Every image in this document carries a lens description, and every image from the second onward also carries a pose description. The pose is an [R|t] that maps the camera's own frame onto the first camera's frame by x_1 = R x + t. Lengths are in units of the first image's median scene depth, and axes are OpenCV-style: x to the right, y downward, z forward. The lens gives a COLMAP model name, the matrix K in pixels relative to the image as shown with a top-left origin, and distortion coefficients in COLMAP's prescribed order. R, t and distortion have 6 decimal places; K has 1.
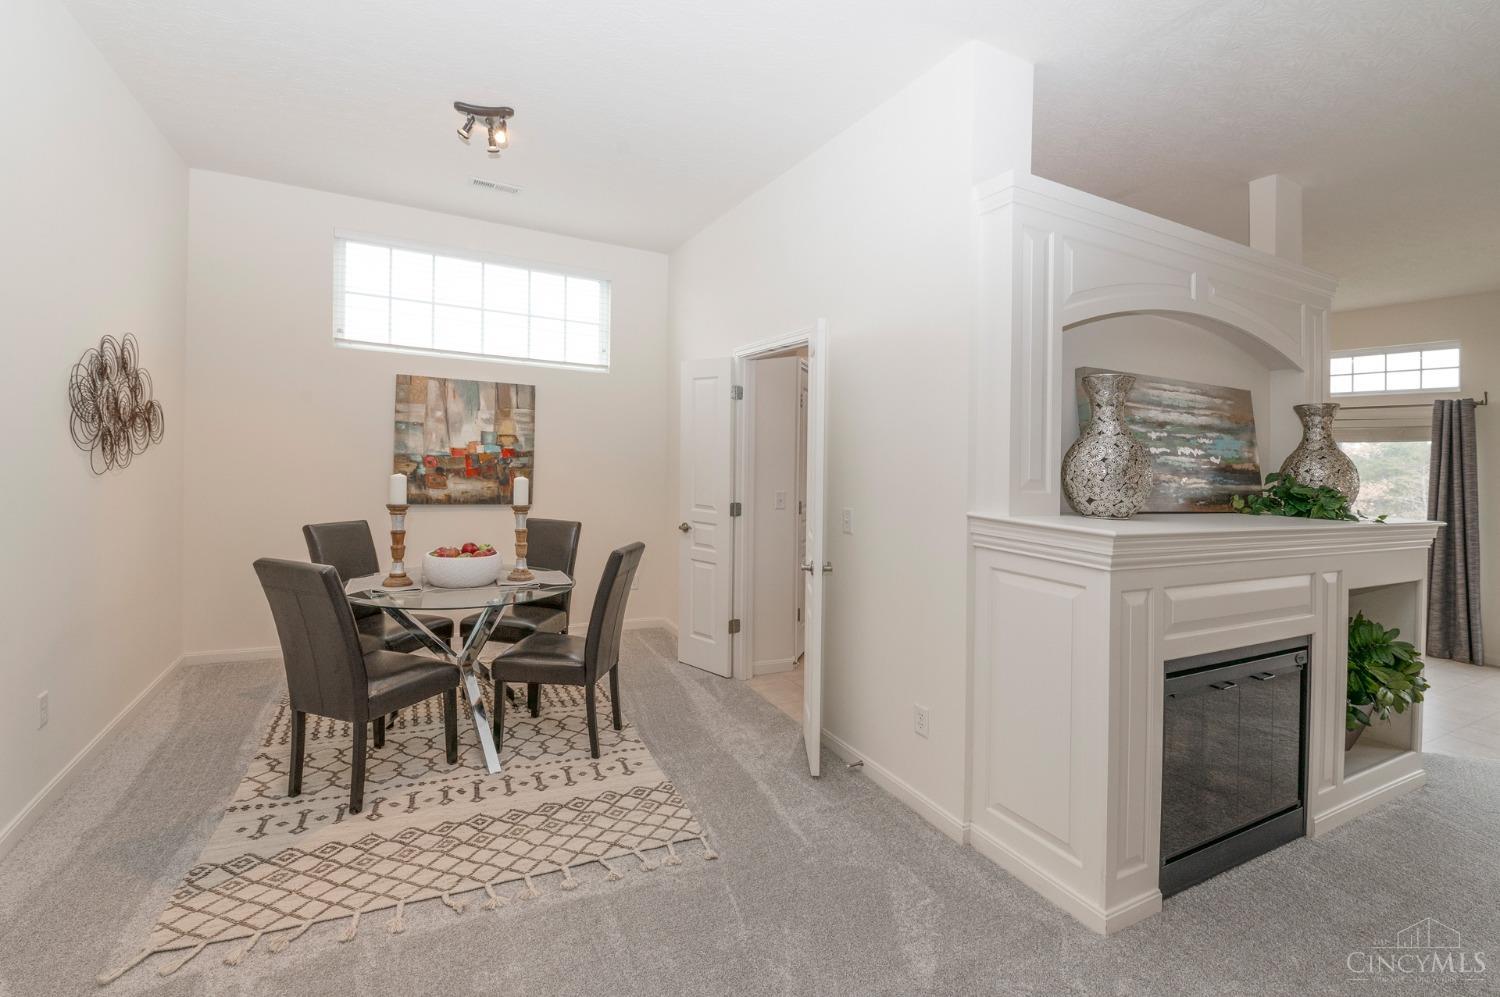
lens RADIAL K [[664.4, 0, 750.9], [0, 664.4, 492.2], [0, 0, 1]] dist [-0.017581, -0.000982]
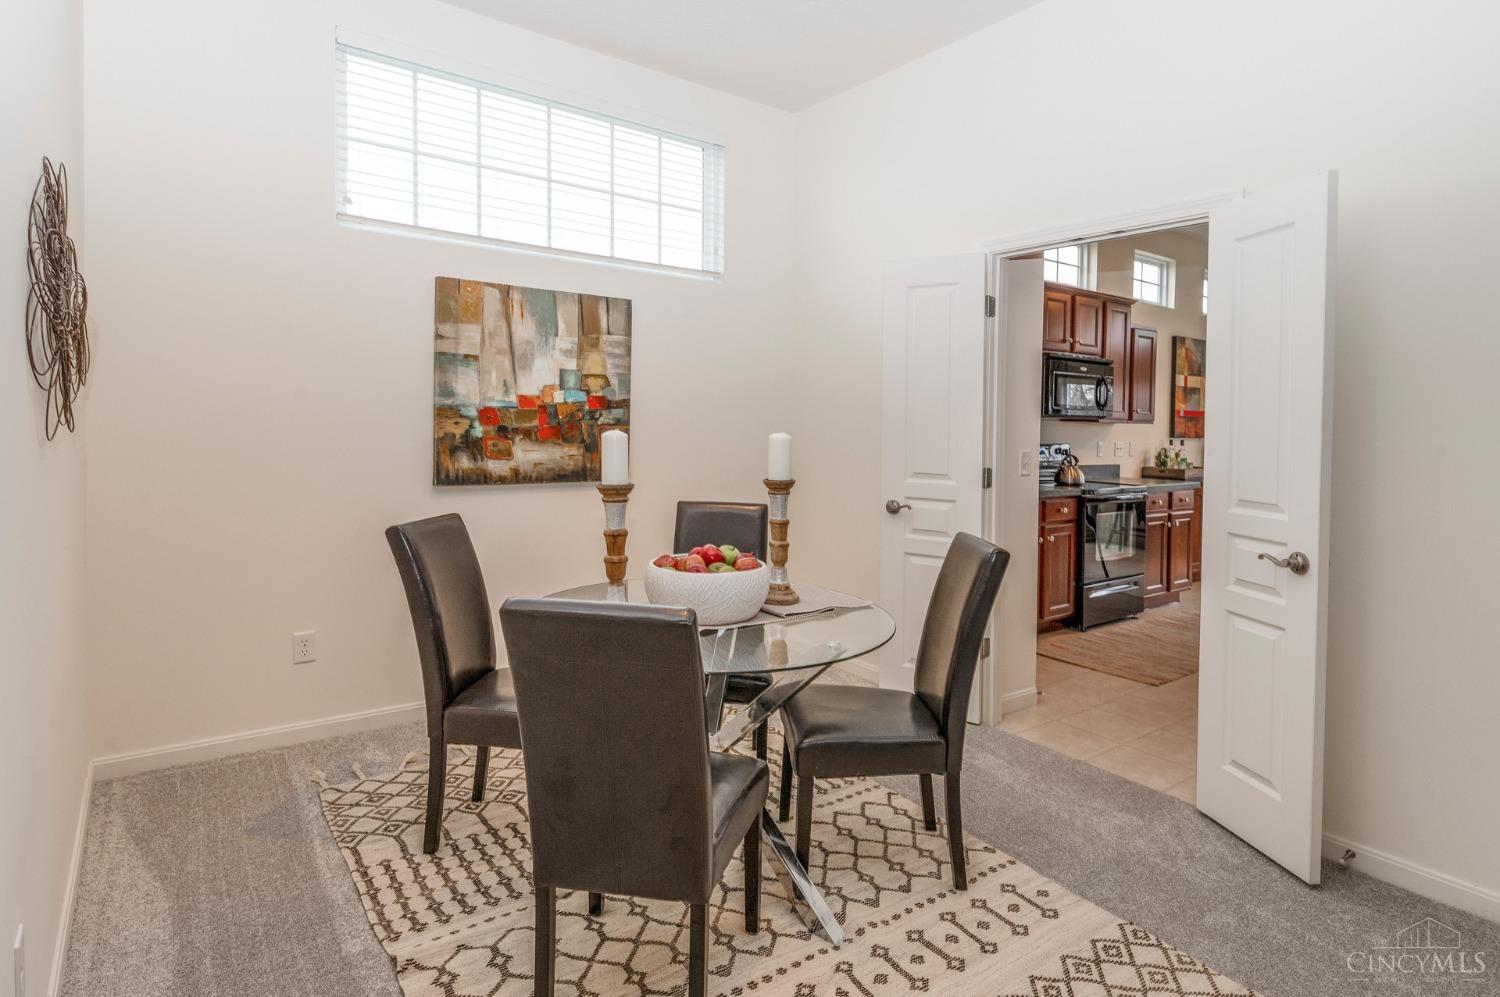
lens RADIAL K [[810.1, 0, 767.1], [0, 810.1, 466.2], [0, 0, 1]] dist [-0.001136, -0.001754]
pose [[0.987496, -0.027016, 0.155314, -0.352802], [0.025589, 0.999610, 0.011178, -0.000993], [-0.155555, -0.007063, 0.987802, 0.199685]]
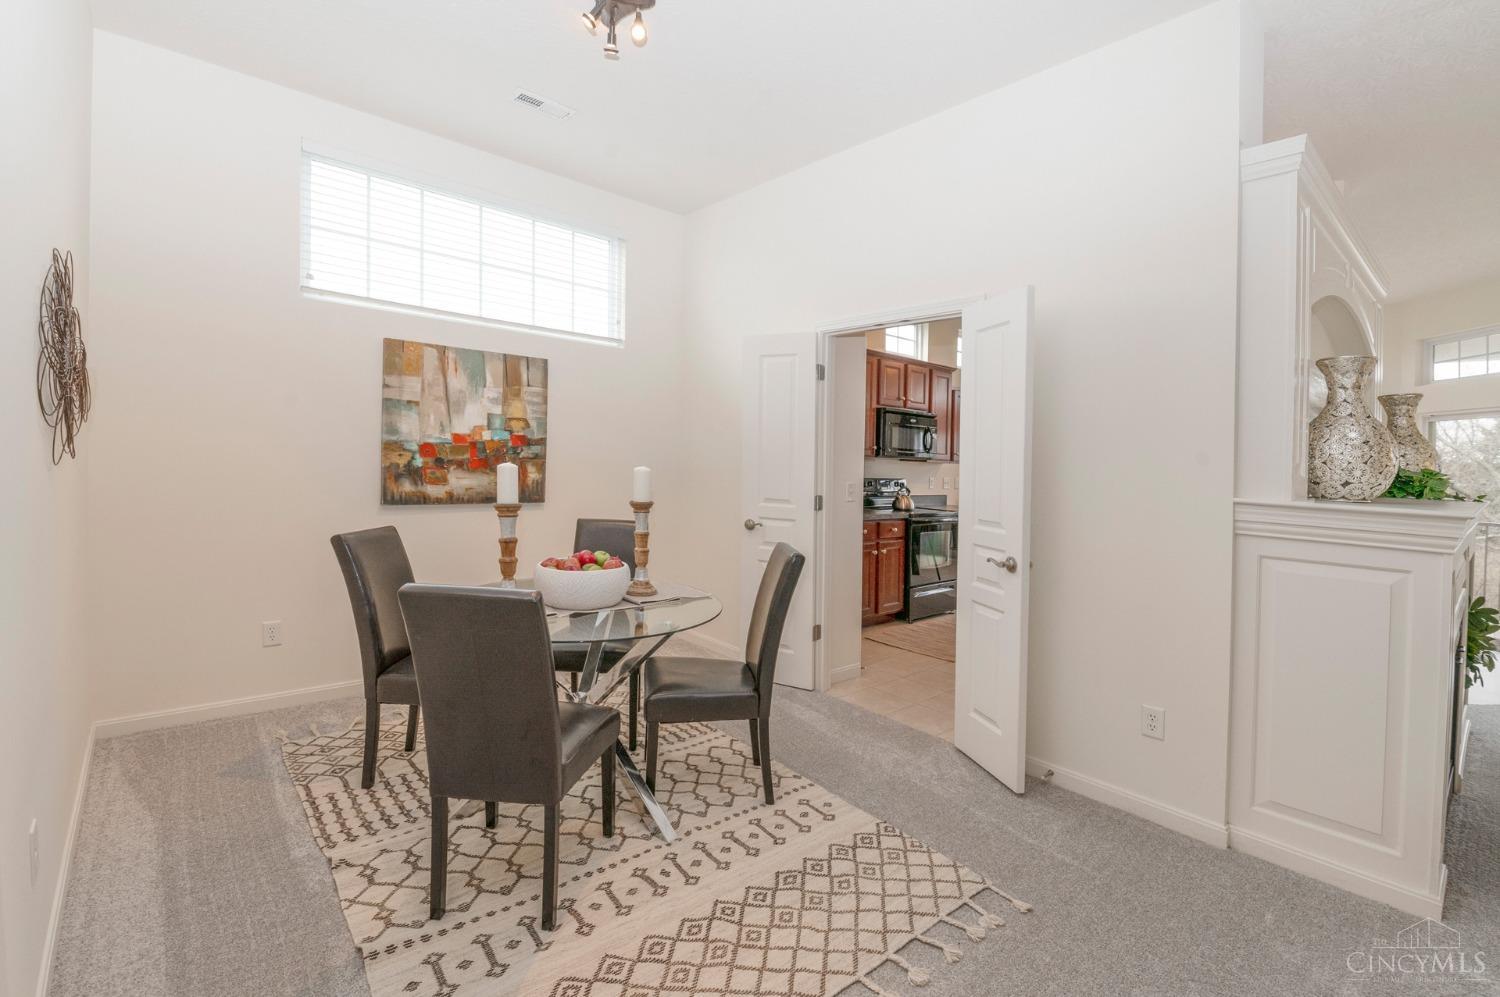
lens RADIAL K [[670.2, 0, 750.0], [0, 670.2, 498.5], [0, 0, 1]] dist [-0.011907, -0.005588]
pose [[0.971751, -0.017856, 0.235332, -0.306720], [0.013928, 0.999735, 0.018341, 0.001953], [-0.235597, -0.014546, 0.971742, 0.133935]]
